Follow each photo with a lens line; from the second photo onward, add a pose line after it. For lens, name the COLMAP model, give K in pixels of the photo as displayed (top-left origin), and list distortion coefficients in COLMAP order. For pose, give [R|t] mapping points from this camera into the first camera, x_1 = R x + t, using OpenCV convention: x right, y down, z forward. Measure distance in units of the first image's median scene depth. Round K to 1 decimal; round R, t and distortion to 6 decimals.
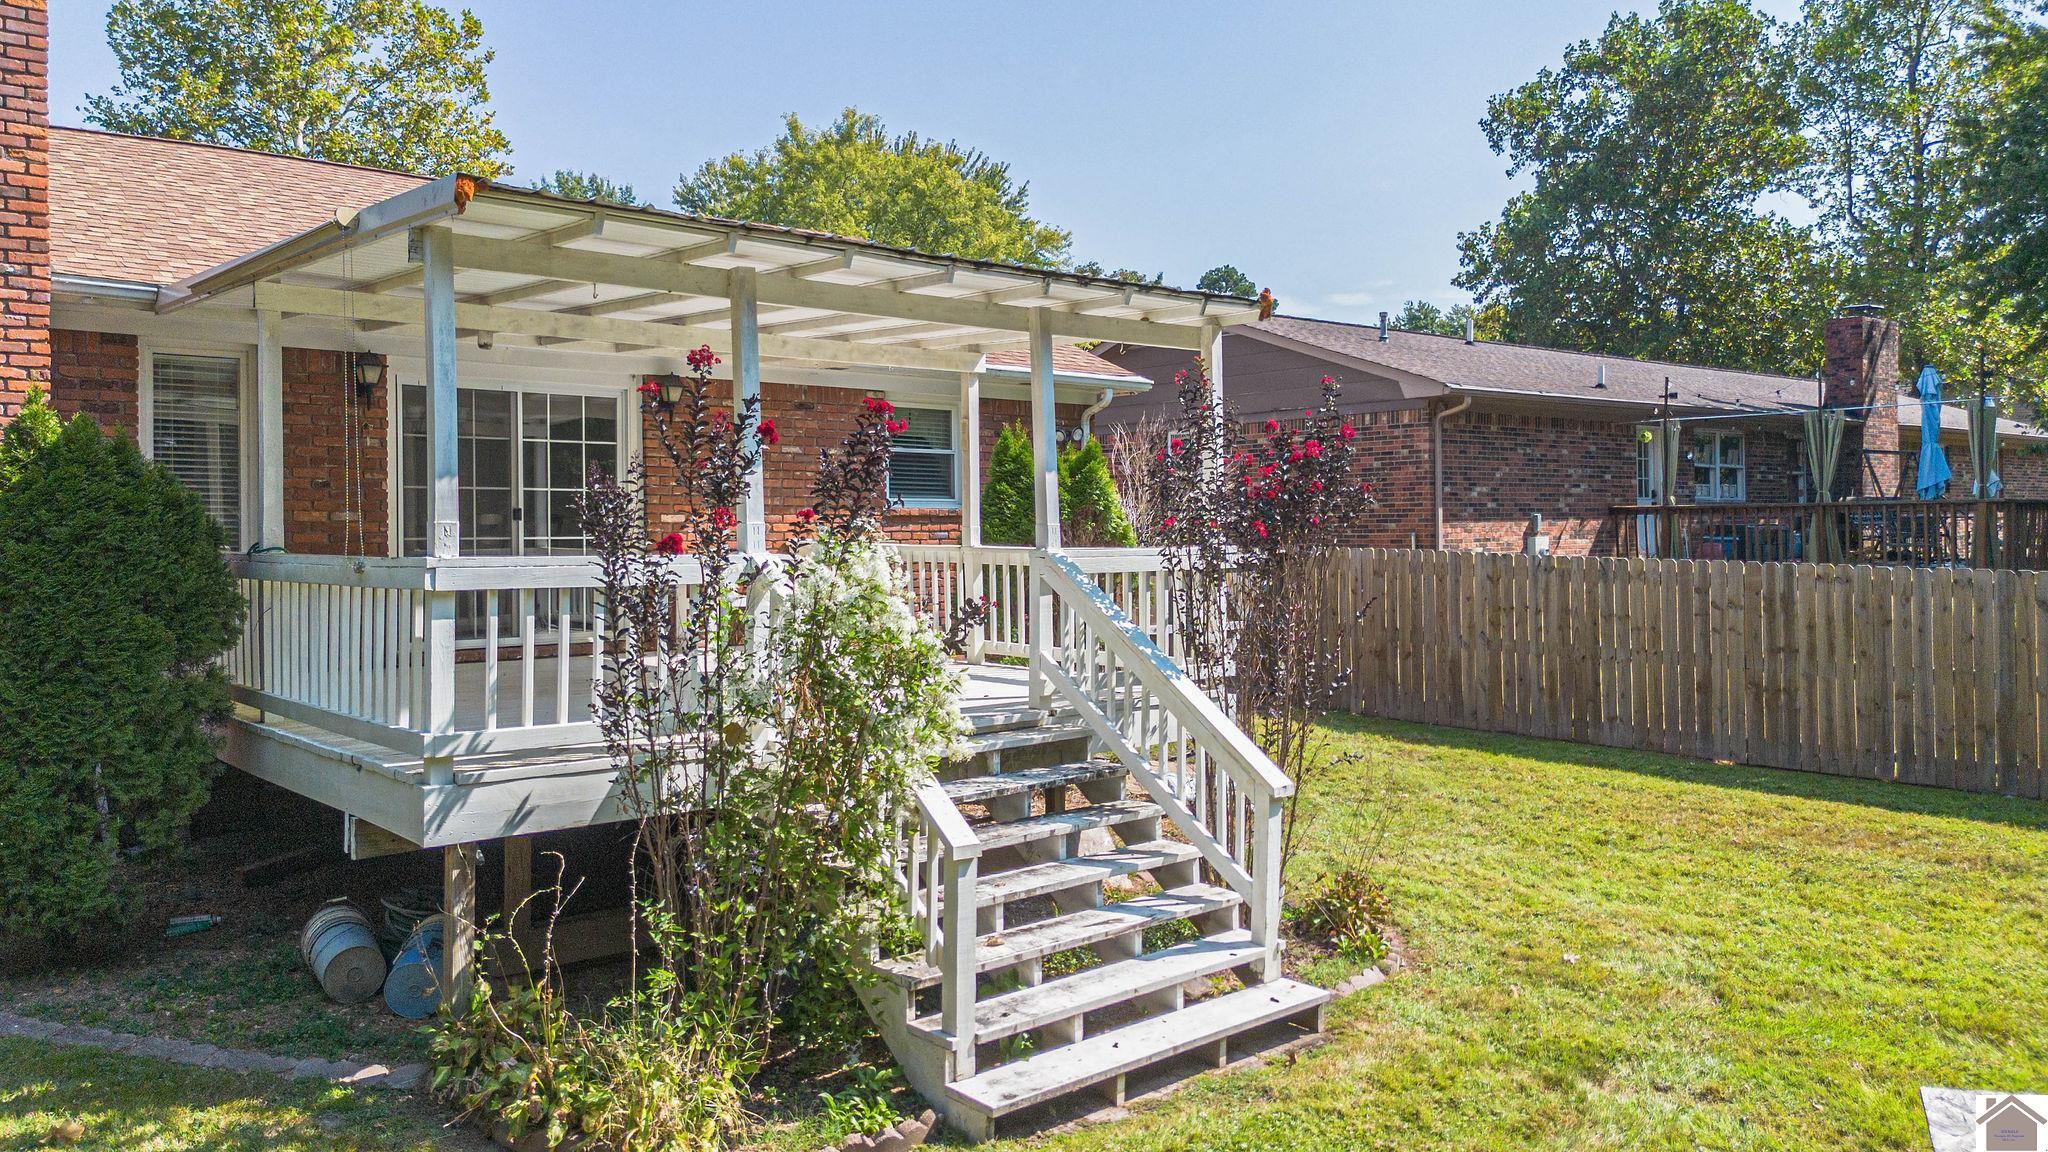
lens RADIAL K [[1470.5, 0, 1024.0], [0, 1470.5, 576.0], [0, 0, 1]] dist [0.064420, -0.065102]
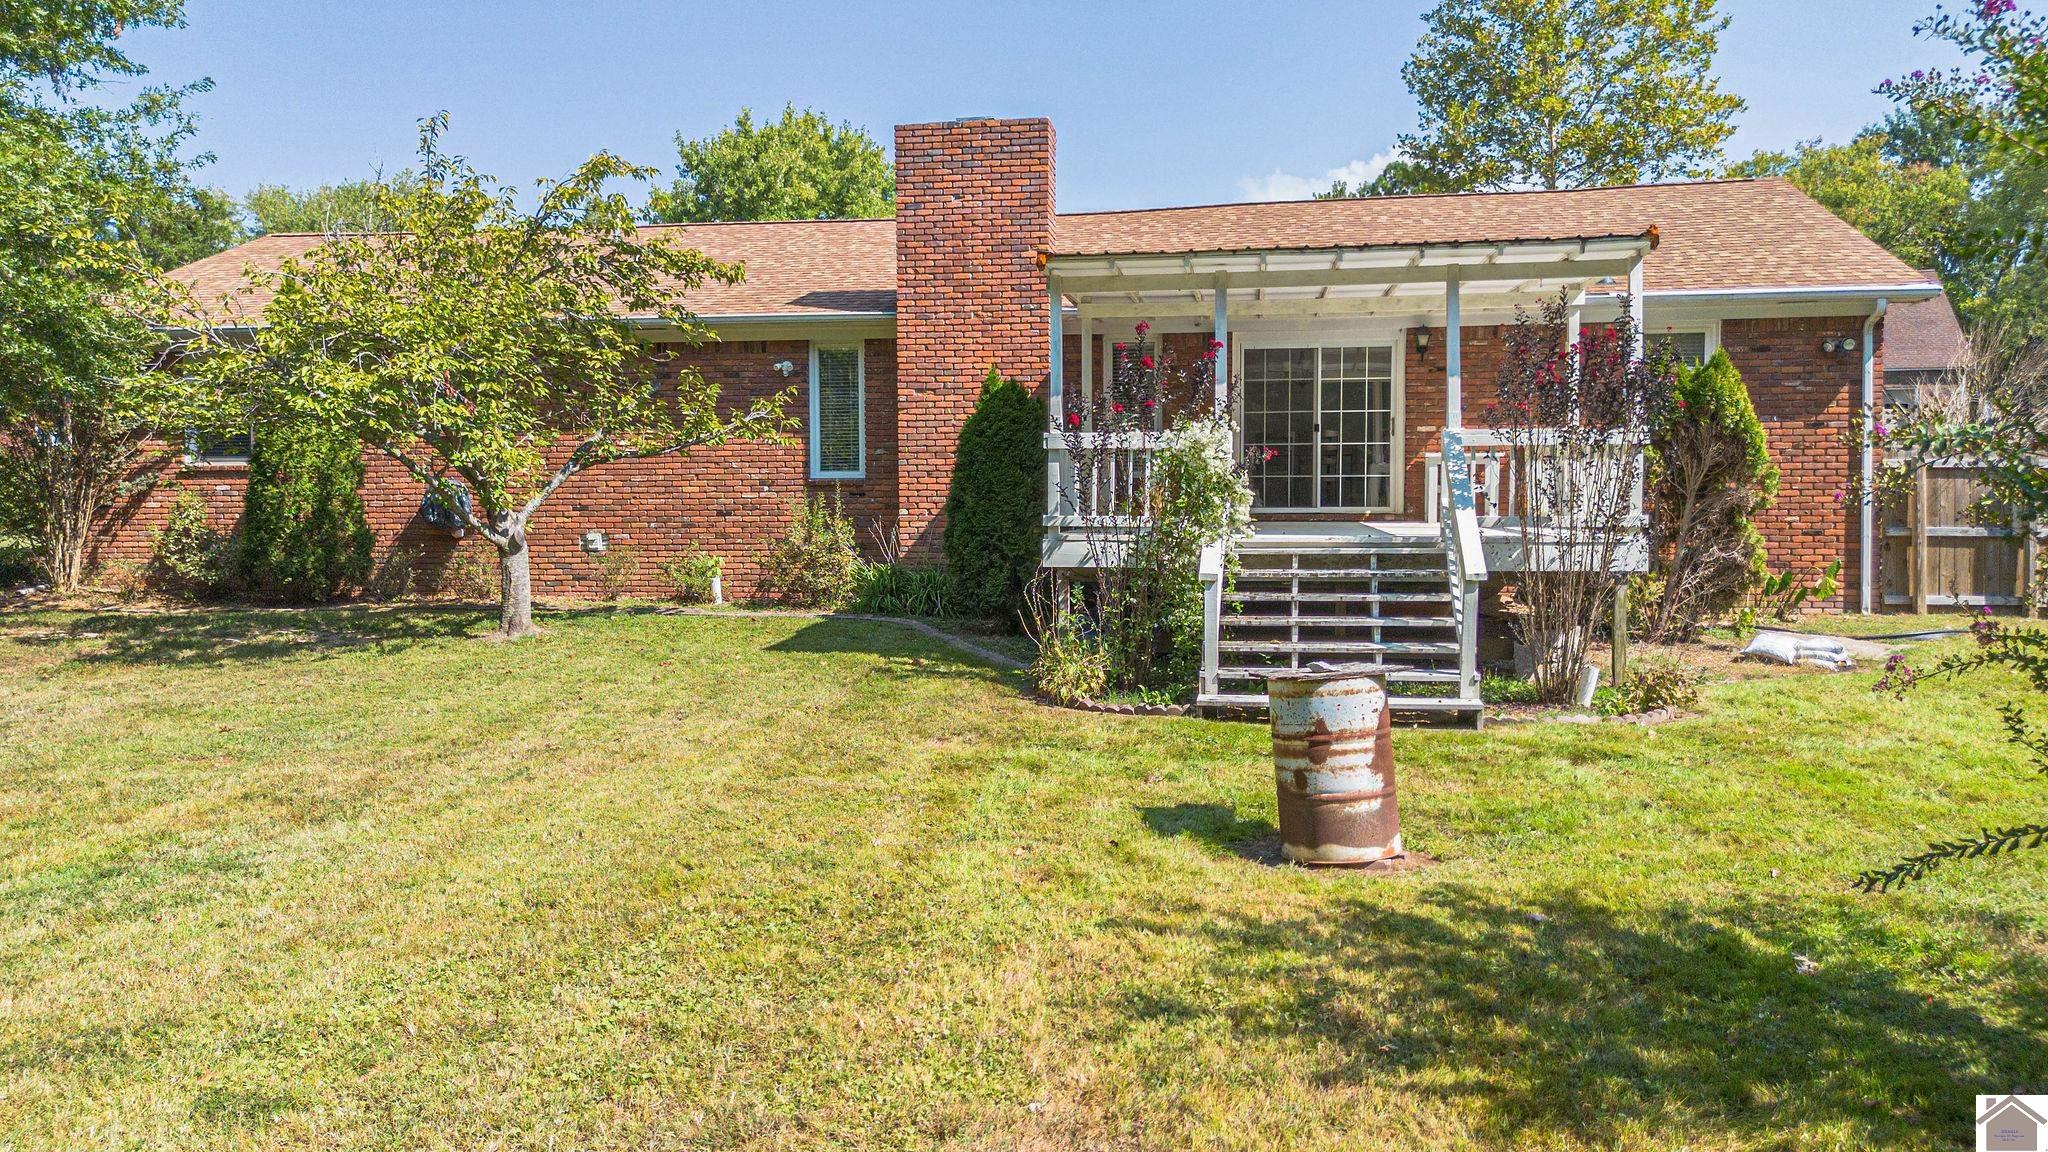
lens RADIAL K [[1470.5, 0, 1024.0], [0, 1470.5, 576.0], [0, 0, 1]] dist [0.064420, -0.065102]
pose [[0.633485, 0.046277, -0.772370, 0.152731], [-0.028007, 0.998927, 0.036880, 0.014789], [0.773248, -0.001731, 0.634101, -0.046158]]
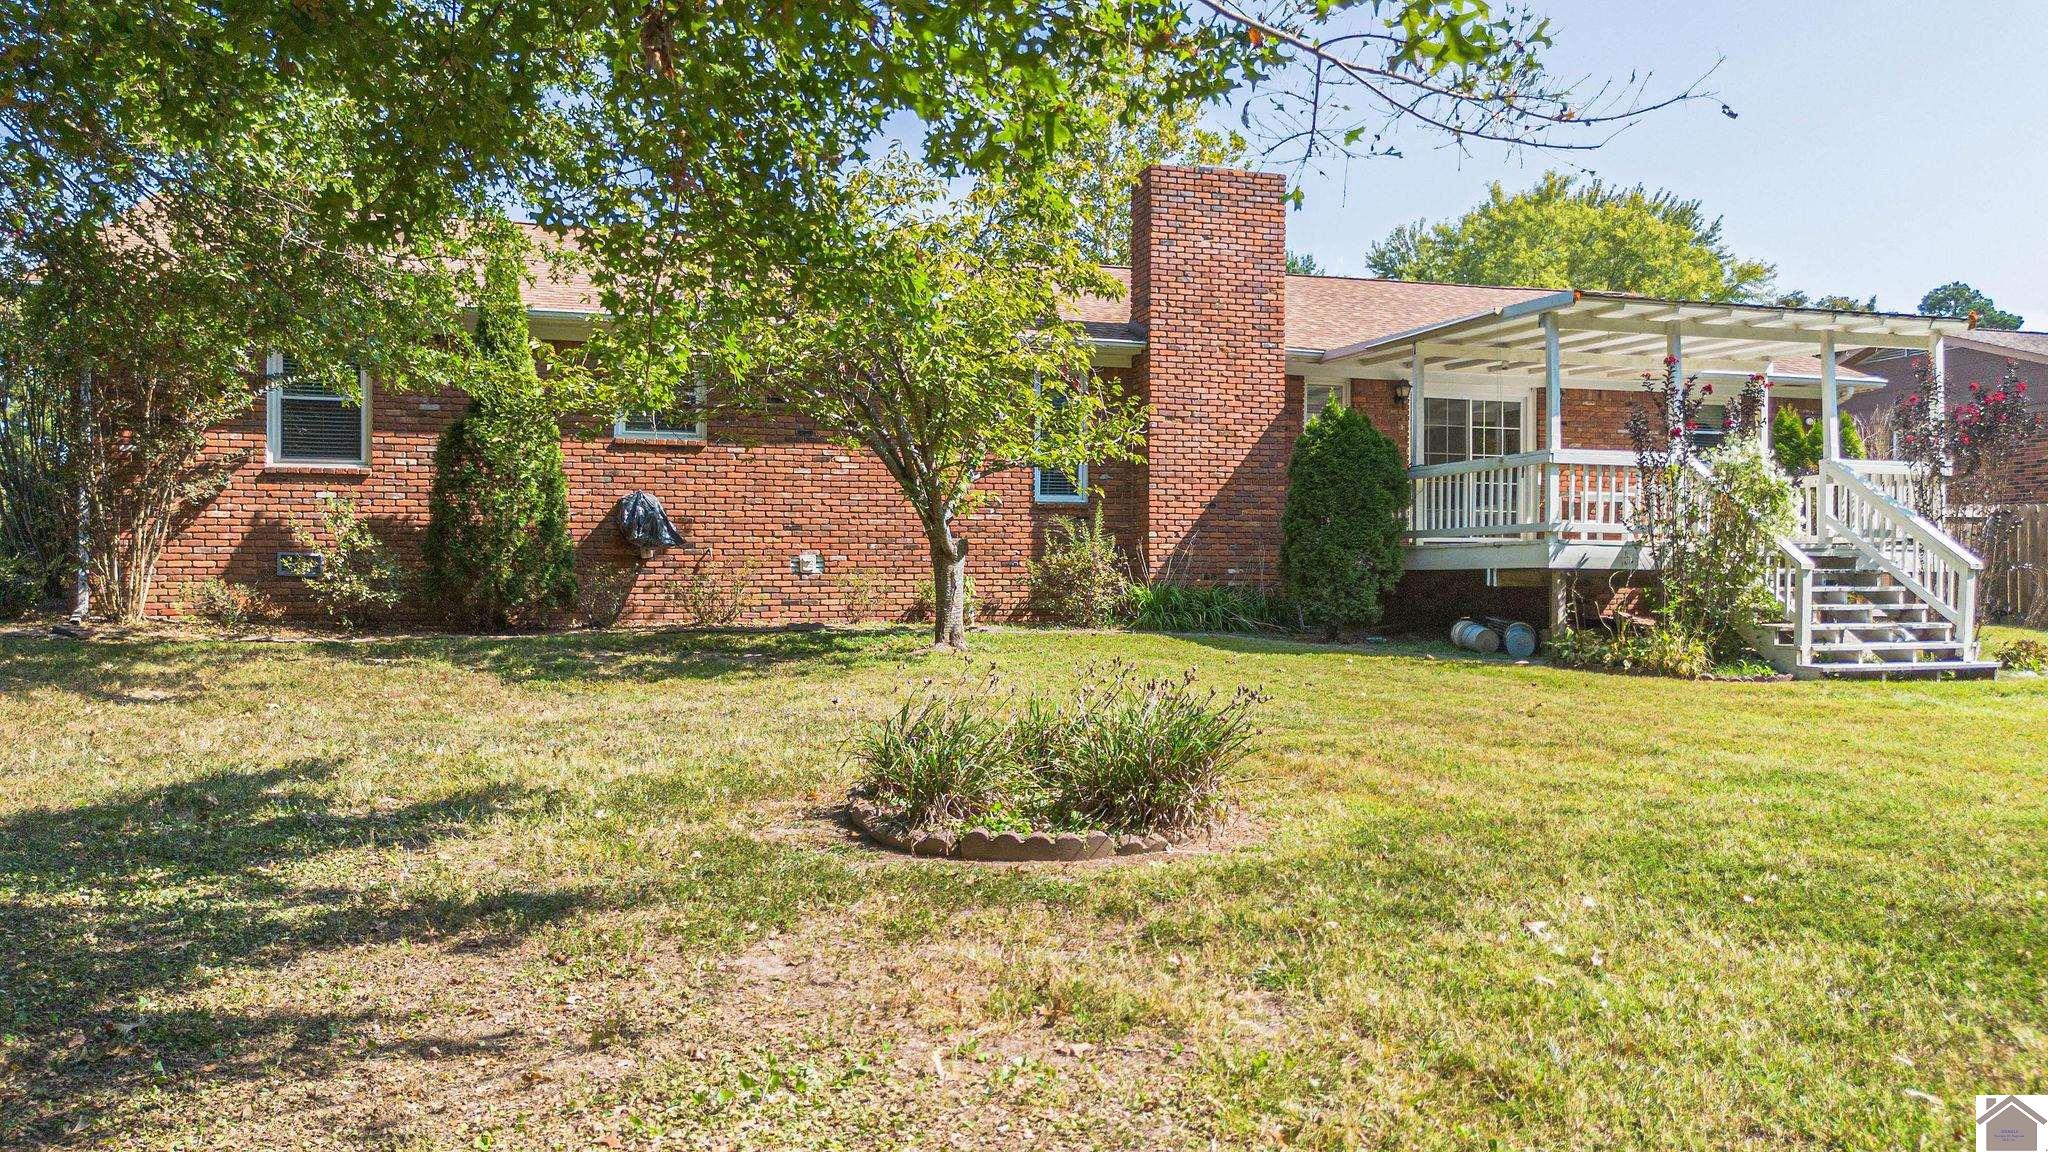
lens RADIAL K [[1470.5, 0, 1024.0], [0, 1470.5, 576.0], [0, 0, 1]] dist [0.064420, -0.065102]
pose [[0.912342, 0.008426, -0.409342, -0.024324], [-0.023375, 0.999229, -0.031530, 0.036363], [0.408761, 0.038335, 0.911836, -0.192760]]
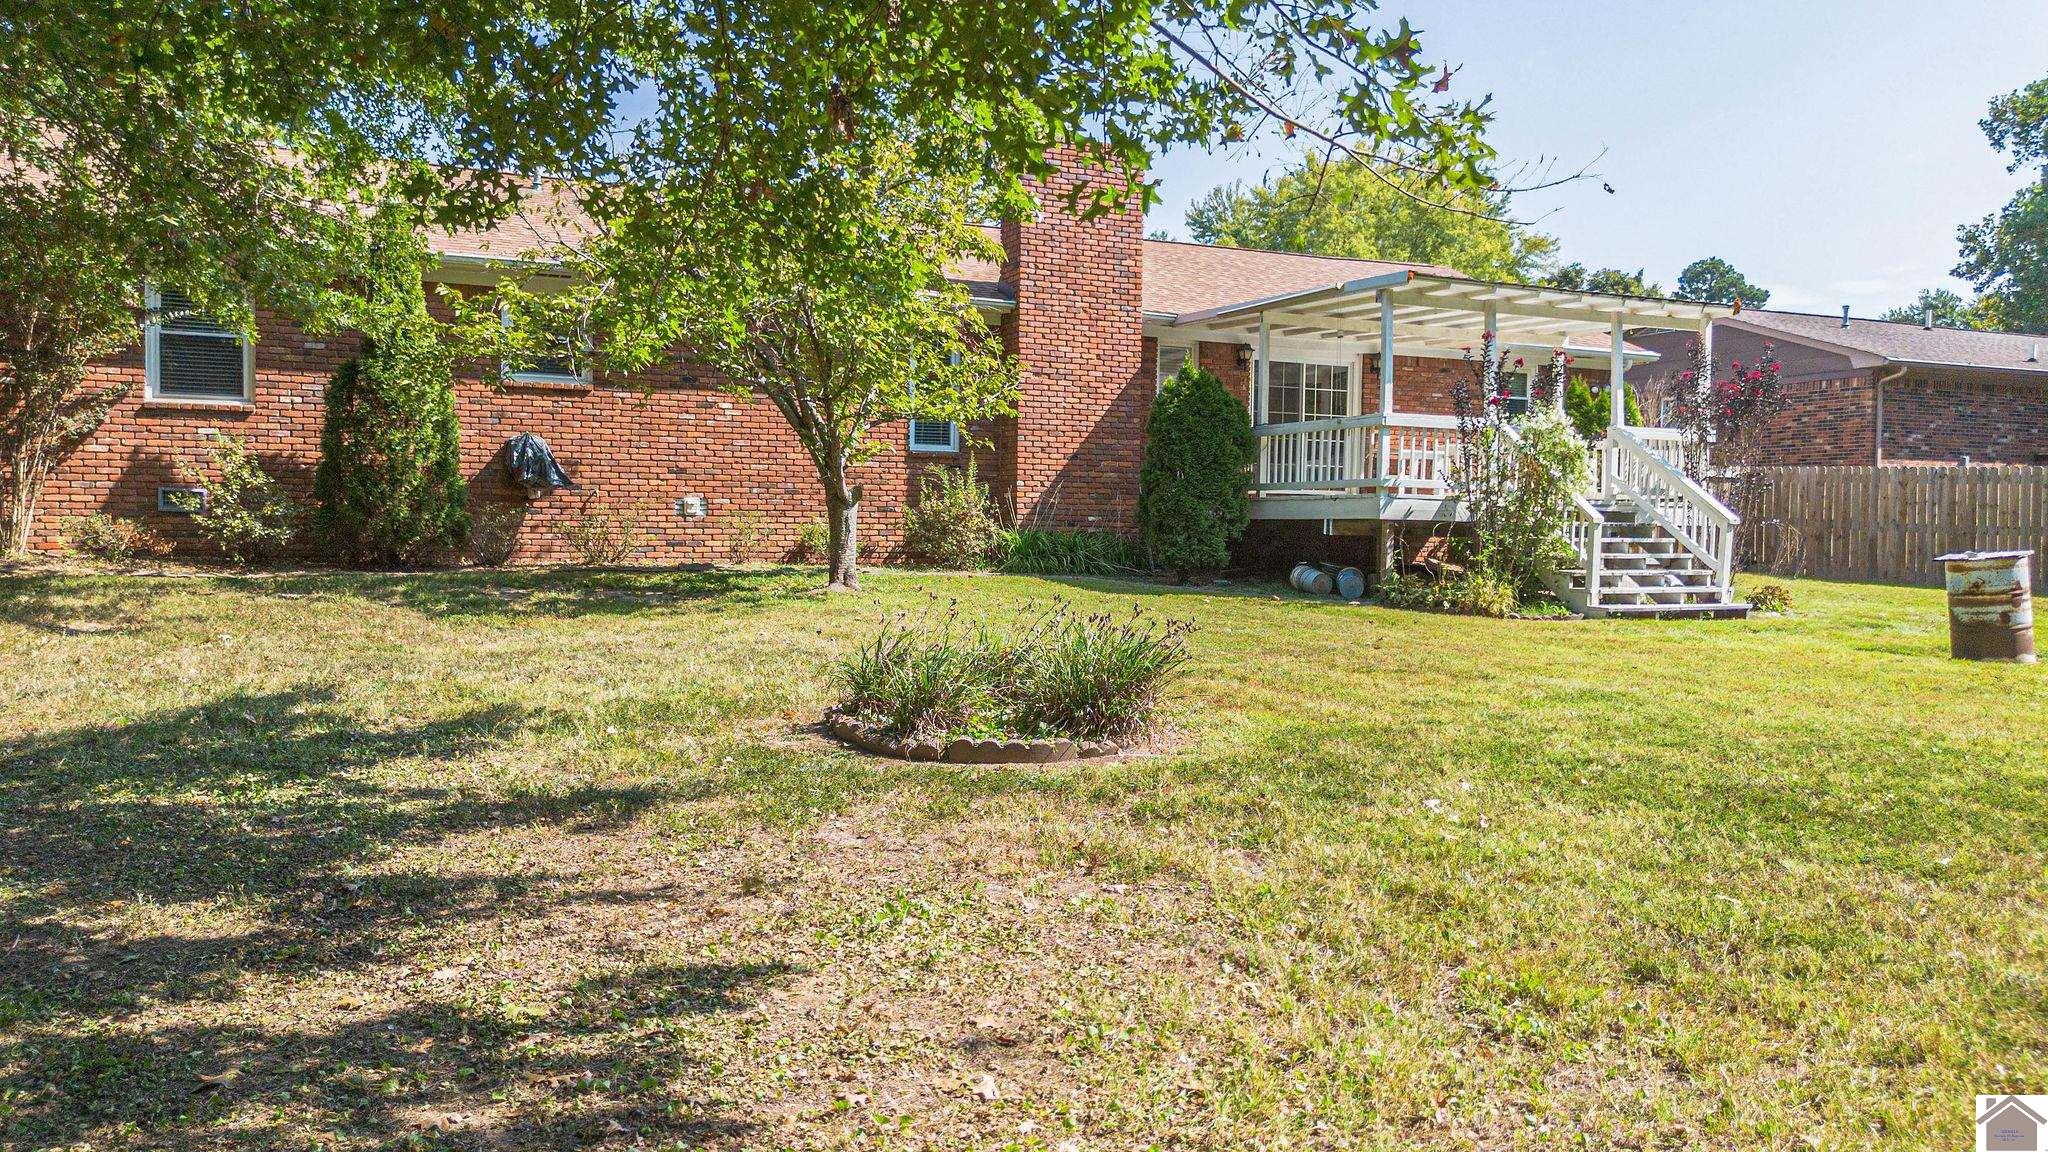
lens RADIAL K [[1449.6, 0, 1021.8], [0, 1449.6, 585.7], [0, 0, 1]] dist [0.068301, -0.078123]
pose [[0.955868, 0.032805, -0.291958, -0.030795], [-0.031097, 0.999461, 0.010491, 0.036977], [0.292145, -0.000949, 0.956374, -0.216023]]
